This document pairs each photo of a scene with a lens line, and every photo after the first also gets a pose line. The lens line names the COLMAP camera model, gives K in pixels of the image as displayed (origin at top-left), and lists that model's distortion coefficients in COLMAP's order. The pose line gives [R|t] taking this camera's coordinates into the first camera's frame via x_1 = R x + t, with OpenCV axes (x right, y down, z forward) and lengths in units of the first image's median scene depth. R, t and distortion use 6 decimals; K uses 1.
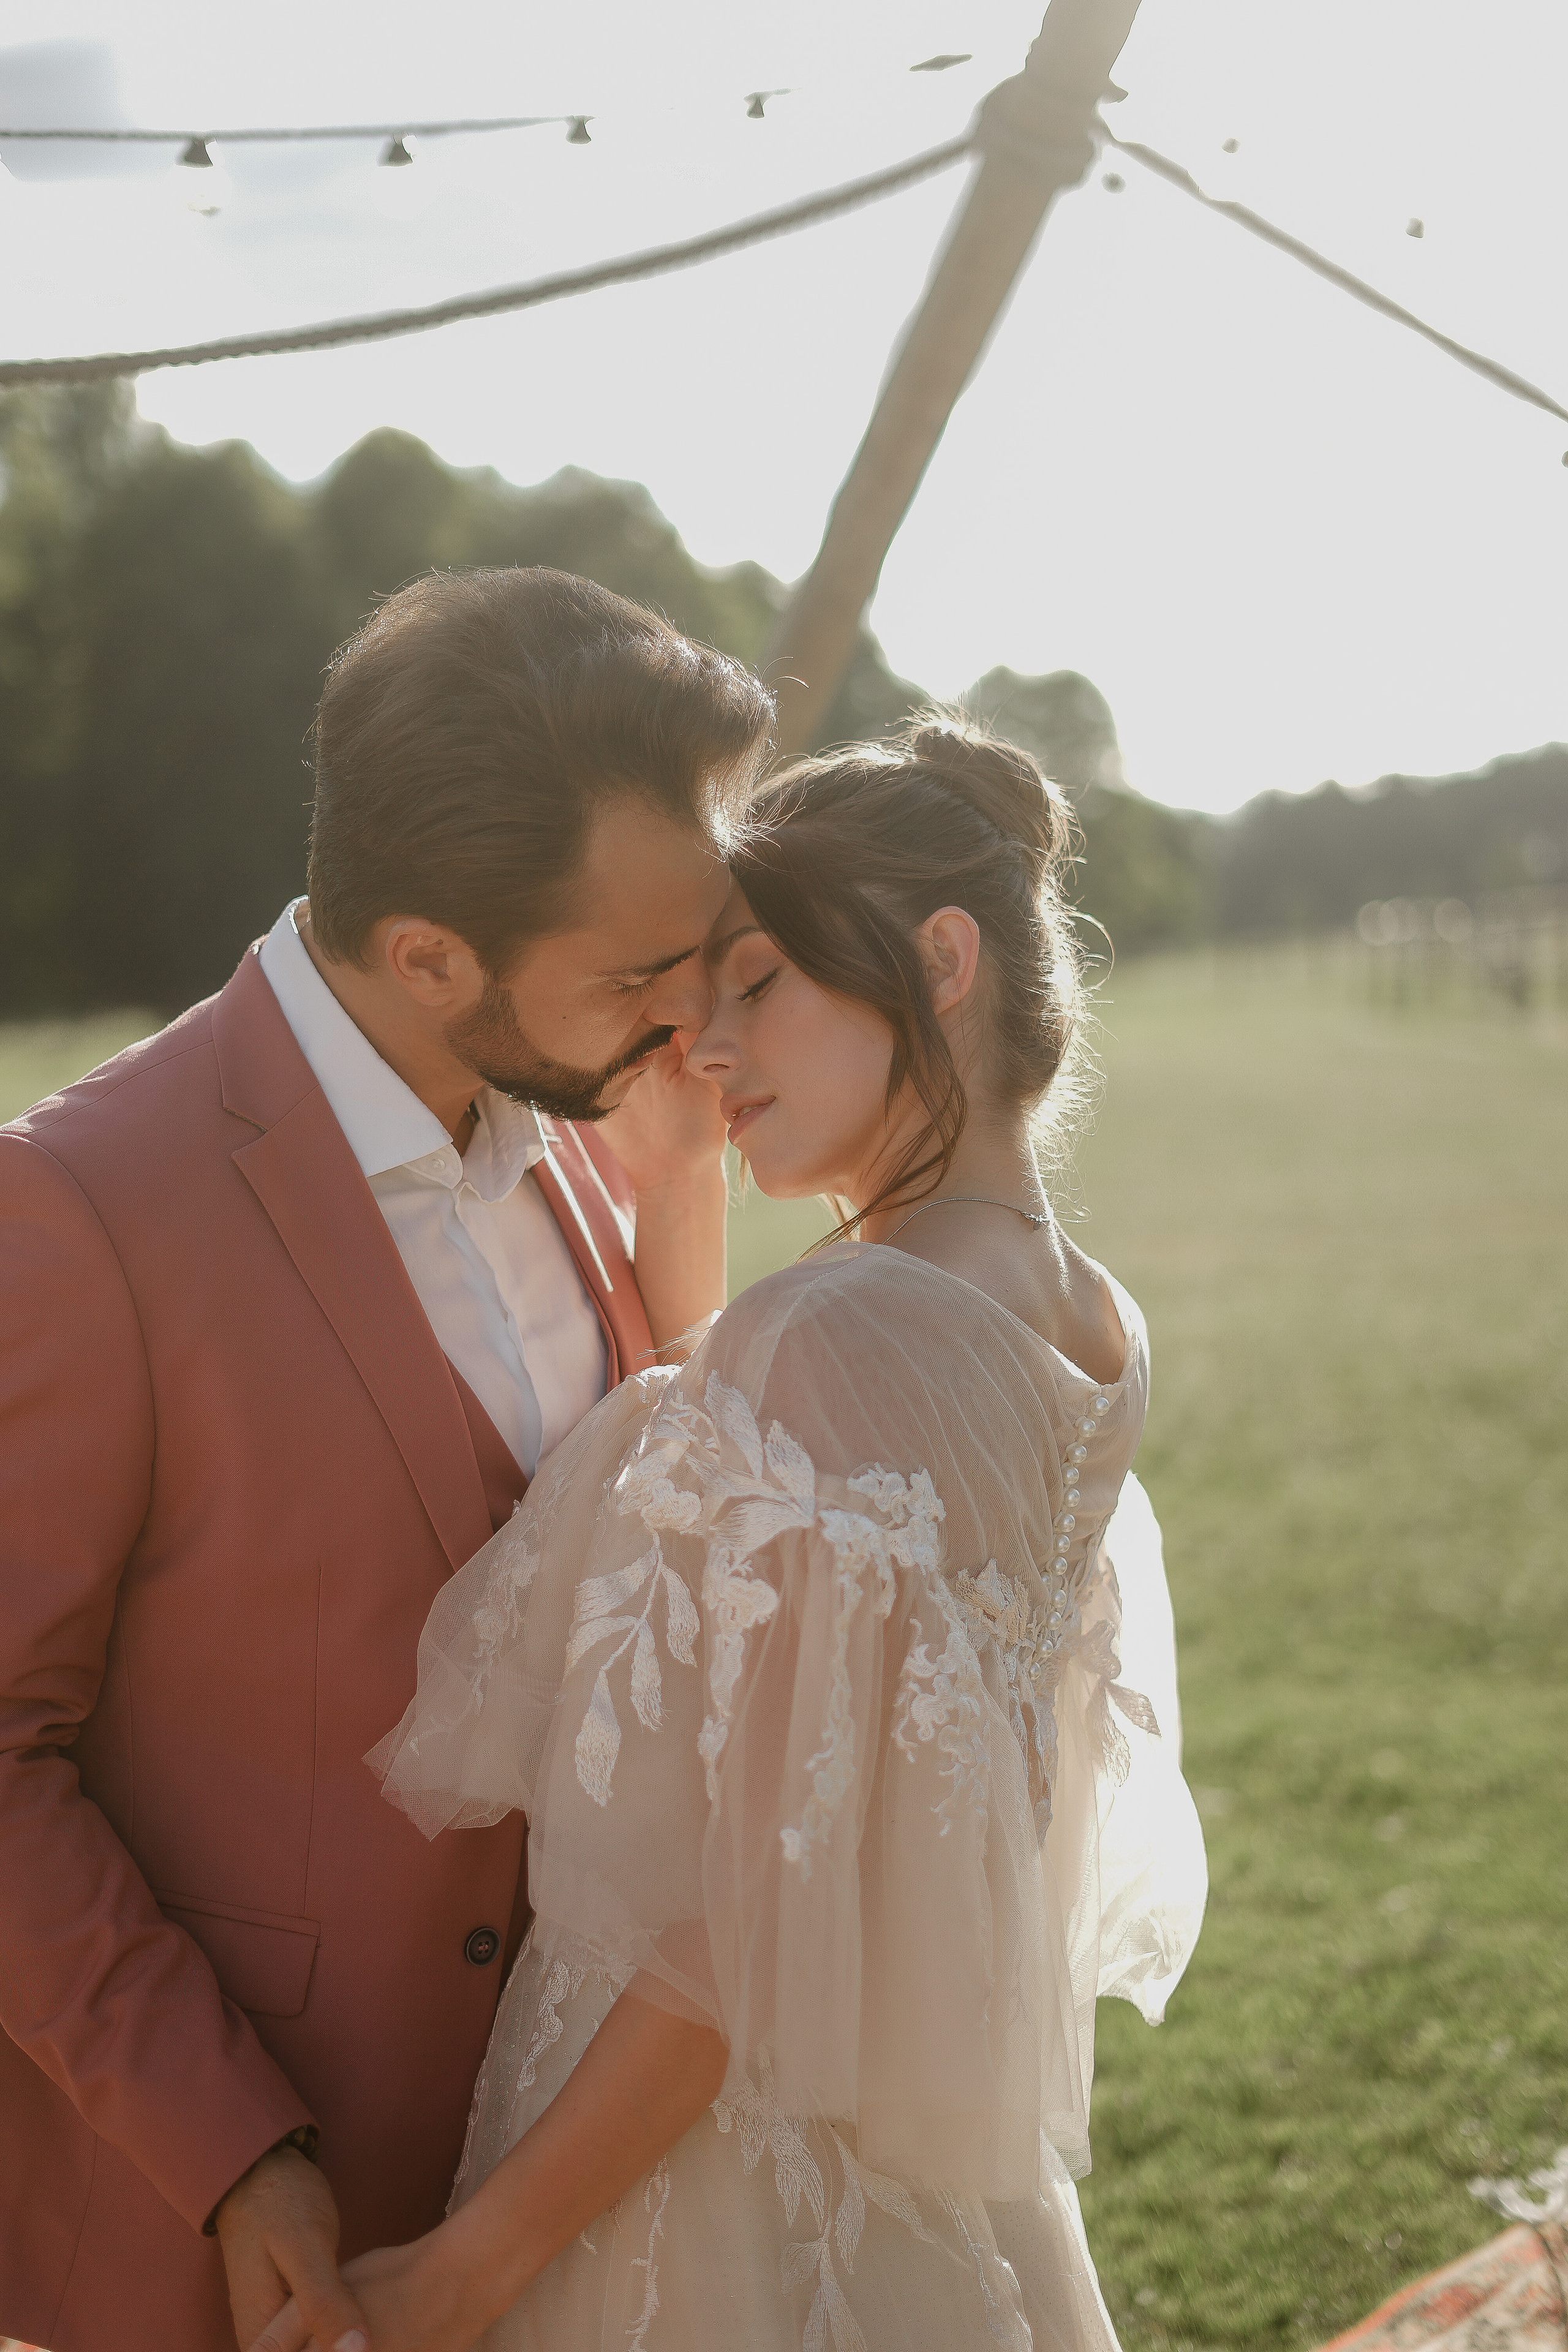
lens RADIAL K [[3424.8, 0, 829.2], [0, 3424.8, 1176.3], [0, 0, 1]] dist [0.019761, 0.048379]
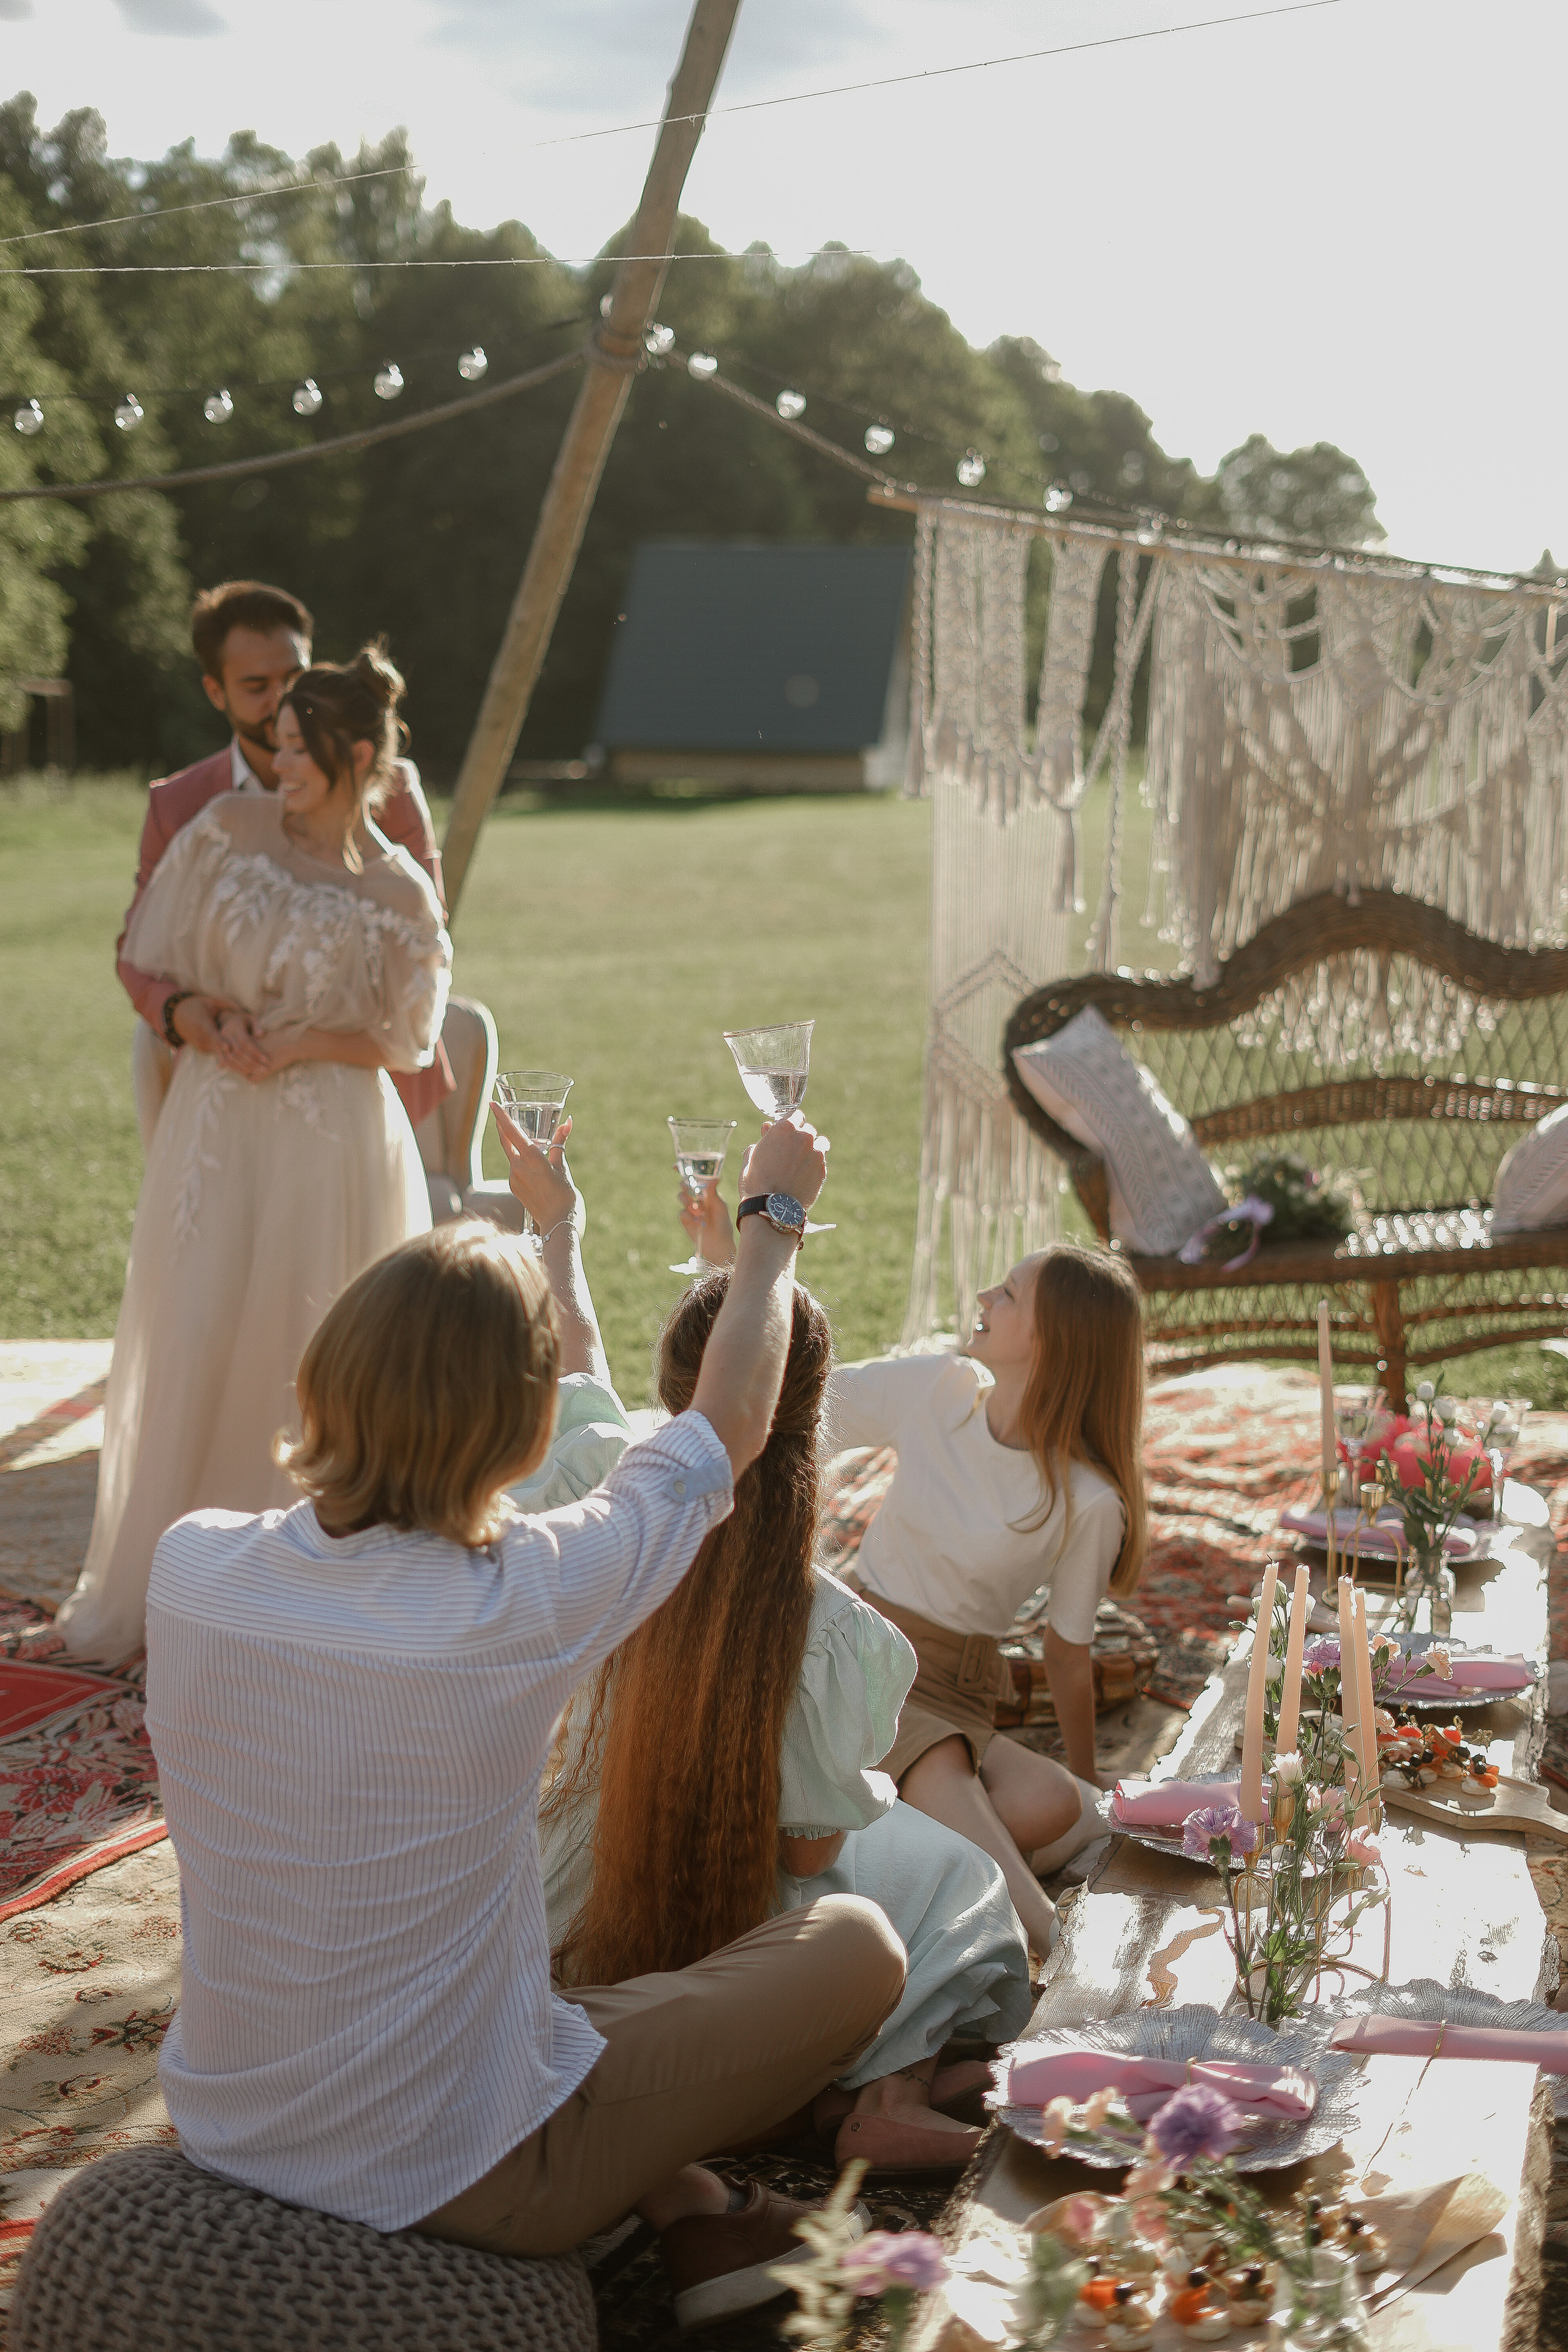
lens RADIAL K [[3378.7, 0, 784.0], [0, 3378.7, 1176.0], [0, 0, 1]] dist [-0.002803, 0.011607]
pose [[0.995438, 0.021954, -0.092853, 0.304863], [-0.015537, 0.997477, 0.069276, 0.057479], [0.094140, -0.067517, 0.993267, -0.934450]]
